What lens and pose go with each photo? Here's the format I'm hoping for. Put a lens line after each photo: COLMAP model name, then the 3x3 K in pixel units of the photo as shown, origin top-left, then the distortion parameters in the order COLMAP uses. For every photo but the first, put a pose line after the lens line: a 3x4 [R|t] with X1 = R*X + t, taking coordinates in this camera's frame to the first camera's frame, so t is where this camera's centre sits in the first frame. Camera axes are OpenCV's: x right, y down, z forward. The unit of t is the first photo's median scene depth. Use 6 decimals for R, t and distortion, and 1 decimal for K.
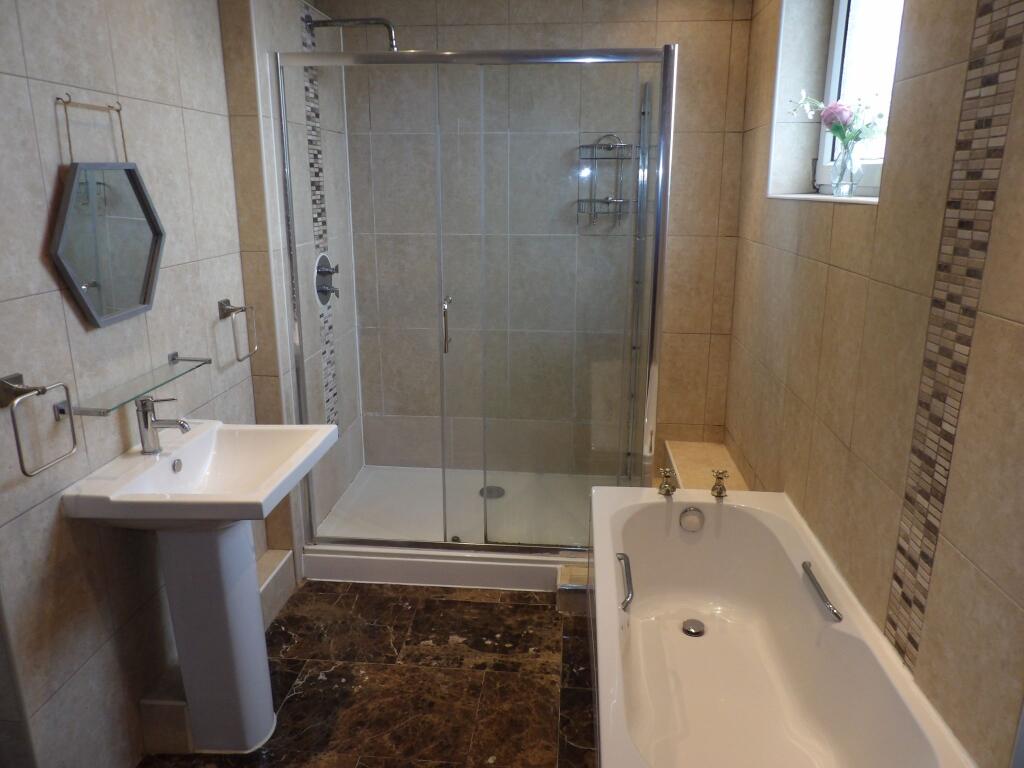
lens RADIAL K [[728.2, 0, 513.4], [0, 728.2, 384.4], [0, 0, 1]] dist [-0.029077, 0.013180]
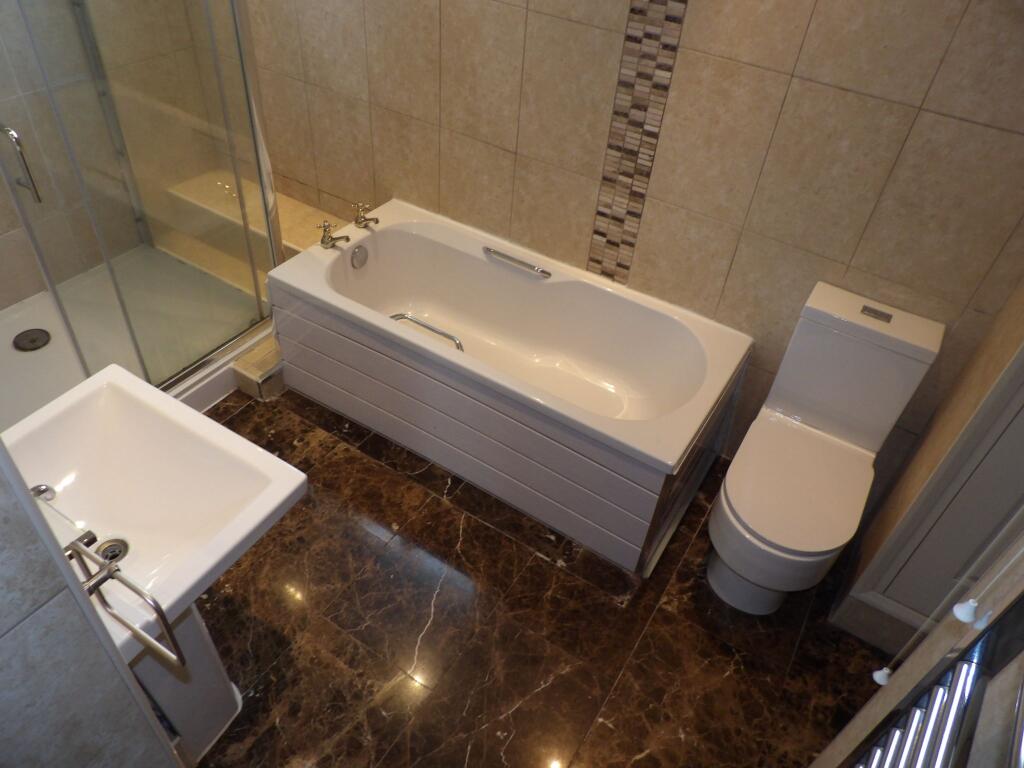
lens RADIAL K [[728.2, 0, 513.1], [0, 728.2, 384.4], [0, 0, 1]] dist [-0.029077, 0.013180]
pose [[0.450365, -0.572990, 0.684729, -0.813260], [0.160835, 0.806426, 0.569042, -0.389728], [-0.878239, -0.146148, 0.455343, 0.455771]]
